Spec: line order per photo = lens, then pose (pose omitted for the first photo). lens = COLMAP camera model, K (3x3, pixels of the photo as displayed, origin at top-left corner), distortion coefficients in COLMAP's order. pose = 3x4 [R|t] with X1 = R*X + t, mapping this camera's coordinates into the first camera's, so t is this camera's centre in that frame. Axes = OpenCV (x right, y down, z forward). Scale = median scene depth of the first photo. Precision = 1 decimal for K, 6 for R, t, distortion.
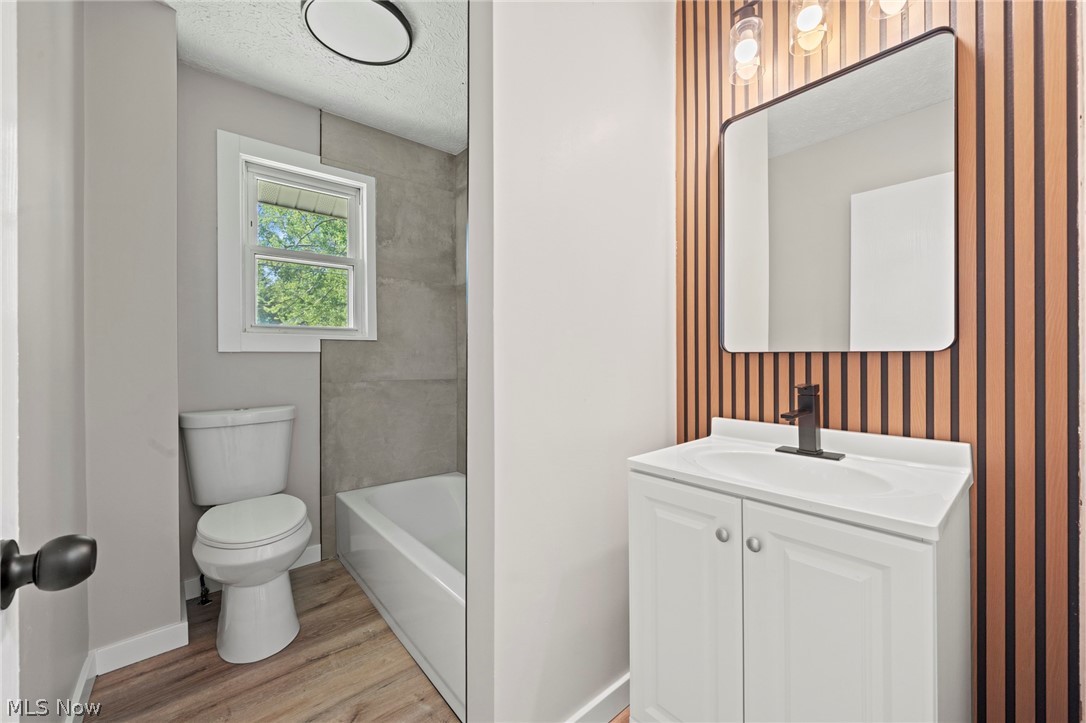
lens RADIAL K [[421.6, 0, 542.8], [0, 421.6, 357.0], [0, 0, 1]] dist [0.002521, -0.000024]
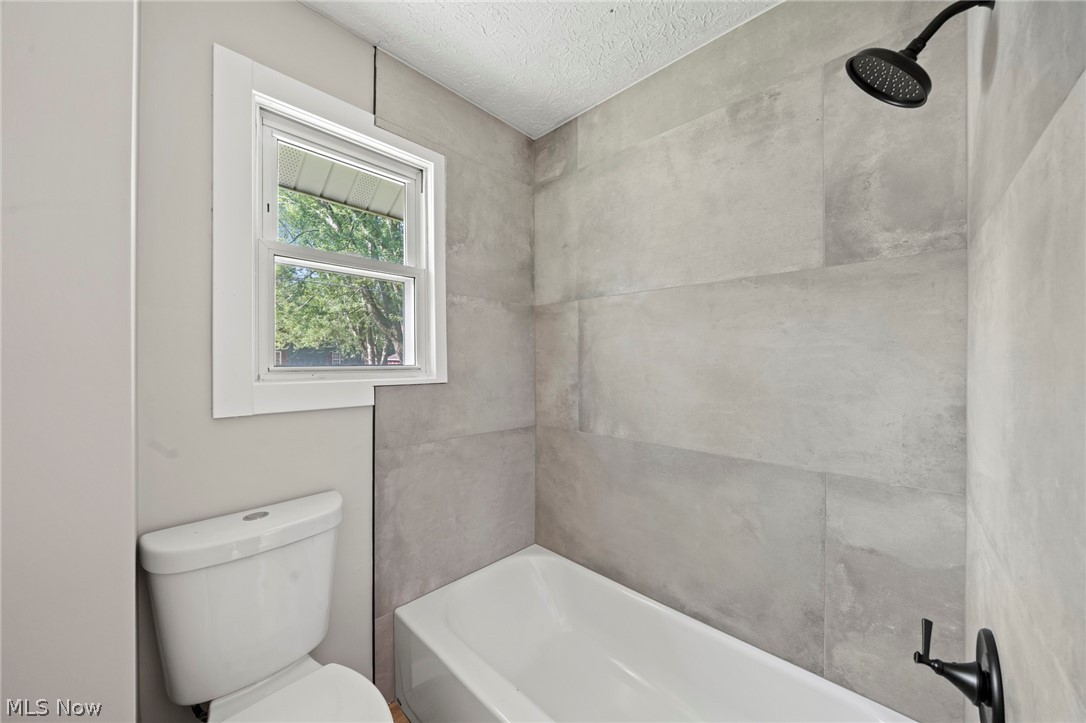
lens RADIAL K [[373.7, 0, 545.5], [0, 373.7, 359.9], [0, 0, 1]] dist [-0.000492, 0.000600]
pose [[0.994492, 0.003275, 0.104760, -0.290718], [-0.002911, 0.999989, -0.003630, -0.075164], [-0.104770, 0.003305, 0.994491, 0.346797]]
